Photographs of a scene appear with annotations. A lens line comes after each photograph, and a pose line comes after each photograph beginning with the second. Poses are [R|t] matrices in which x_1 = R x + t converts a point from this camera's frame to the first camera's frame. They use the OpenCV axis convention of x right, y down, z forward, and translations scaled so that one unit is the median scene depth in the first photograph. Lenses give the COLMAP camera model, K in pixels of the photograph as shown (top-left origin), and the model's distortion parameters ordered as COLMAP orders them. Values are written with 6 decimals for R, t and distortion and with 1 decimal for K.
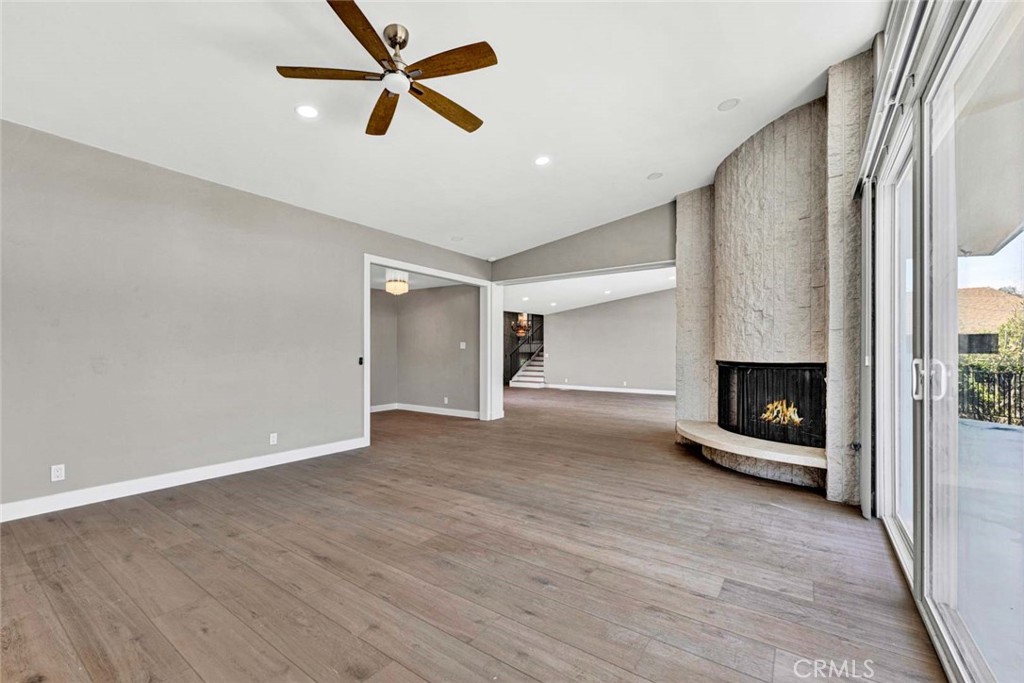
lens RADIAL K [[416.5, 0, 505.8], [0, 416.5, 343.1], [0, 0, 1]] dist [0.000637, 0.000050]
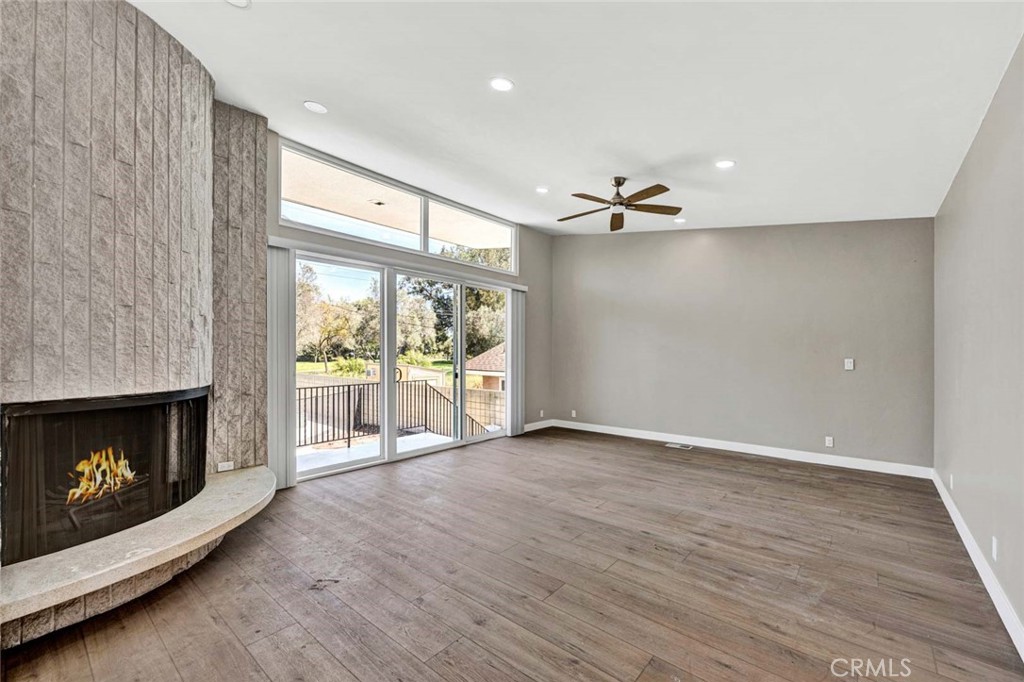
lens RADIAL K [[416.5, 0, 505.8], [0, 416.5, 342.6], [0, 0, 1]] dist [0.000637, 0.000050]
pose [[-0.995203, -0.005415, 0.097686, 0.017912], [-0.009721, 0.998999, -0.043662, -0.002913], [-0.097351, -0.044402, -0.994259, 1.825576]]
